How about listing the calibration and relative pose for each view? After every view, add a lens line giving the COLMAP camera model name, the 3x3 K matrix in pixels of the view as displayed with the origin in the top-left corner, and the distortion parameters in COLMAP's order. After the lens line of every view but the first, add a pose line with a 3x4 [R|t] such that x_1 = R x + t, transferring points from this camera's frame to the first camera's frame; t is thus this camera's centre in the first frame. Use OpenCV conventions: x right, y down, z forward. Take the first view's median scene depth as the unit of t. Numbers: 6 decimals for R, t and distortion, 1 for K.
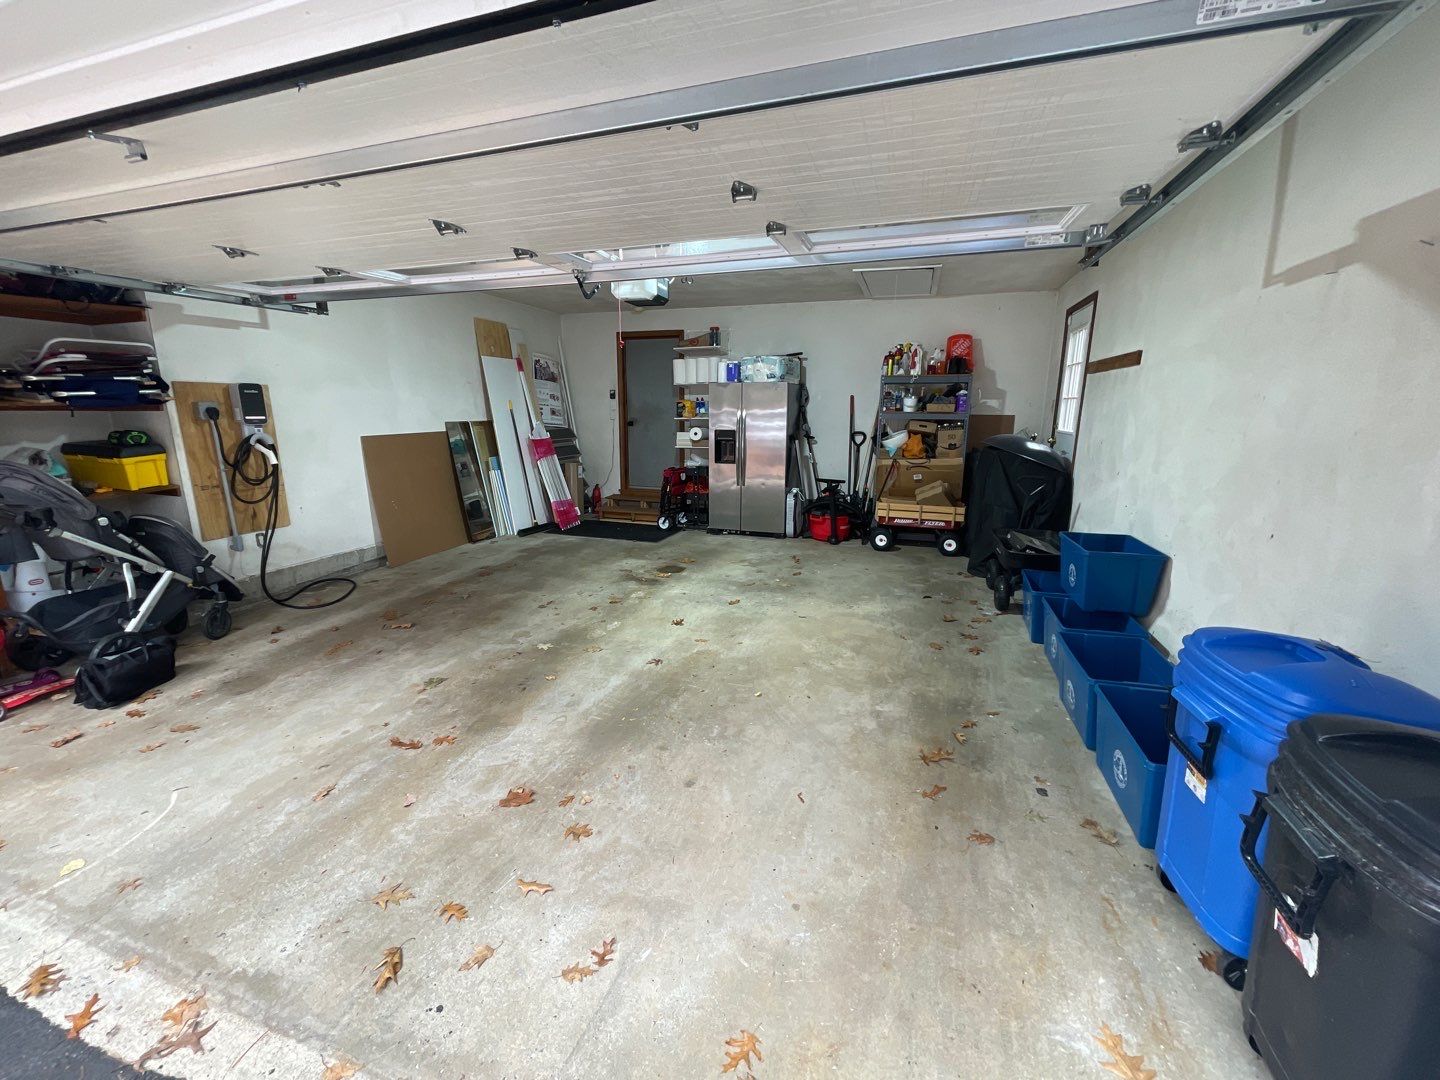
lens RADIAL K [[575.6, 0, 719.7], [0, 575.6, 539.7], [0, 0, 1]] dist [0.000431, 0.000013]
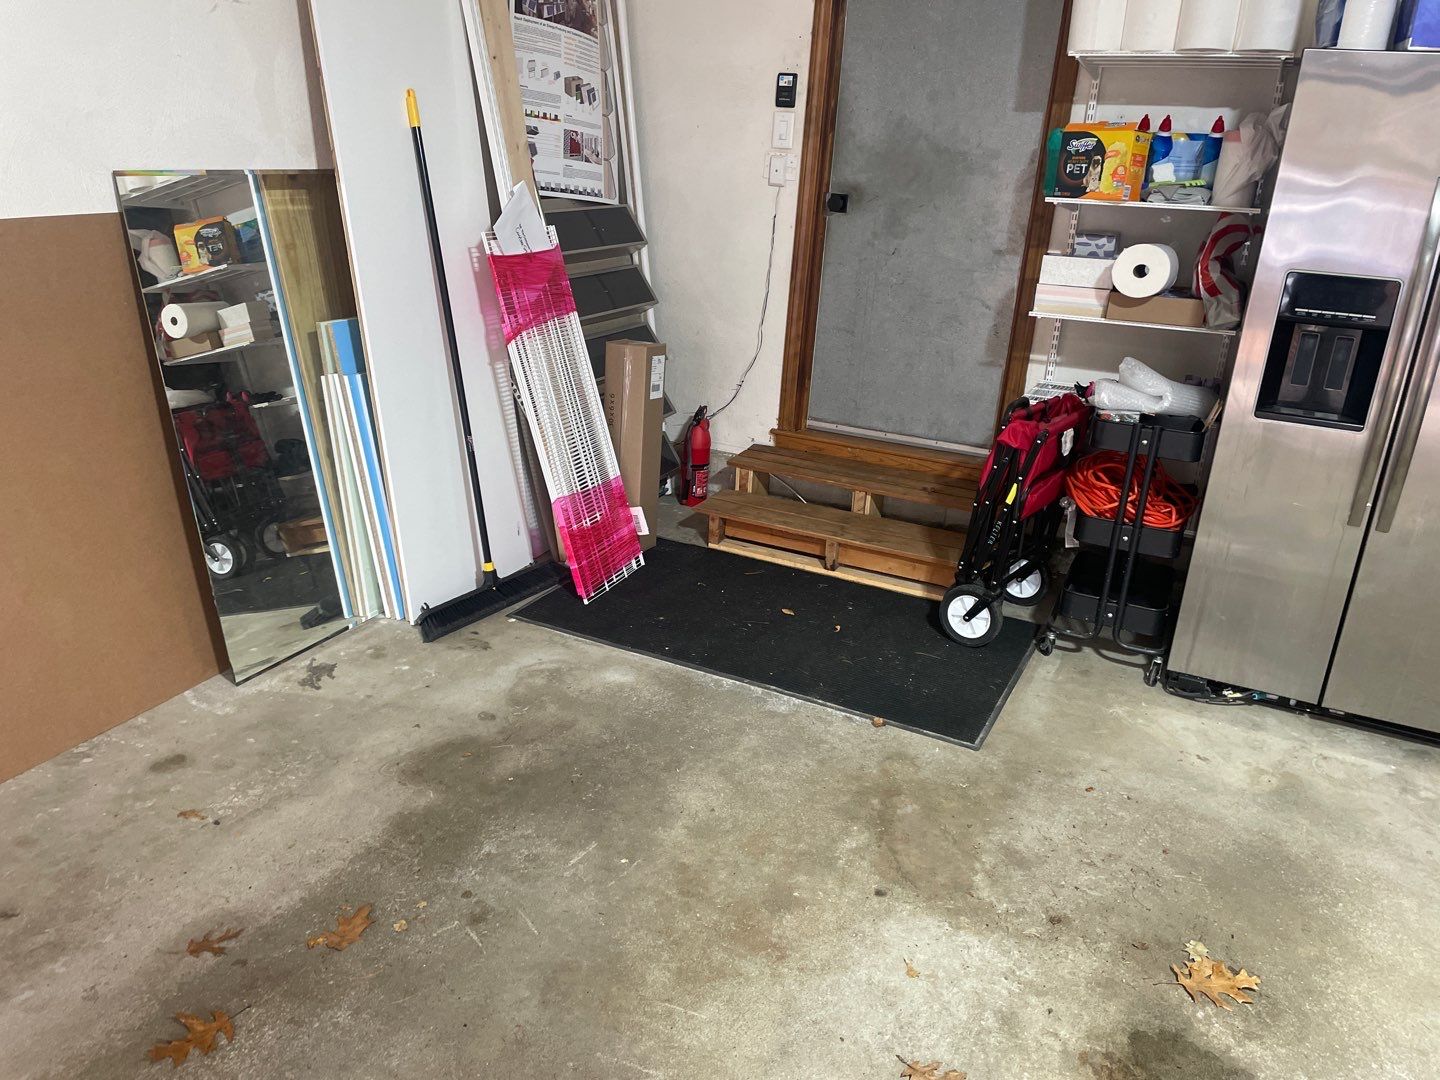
lens RADIAL K [[1104.1, 0, 719.4], [0, 1104.1, 535.0], [0, 0, 1]] dist [0.089451, -0.032948]
pose [[0.989839, 0.091138, -0.109149, -0.154764], [-0.077545, 0.989386, 0.122889, -0.116357], [0.119190, -0.113176, 0.986400, 0.491763]]
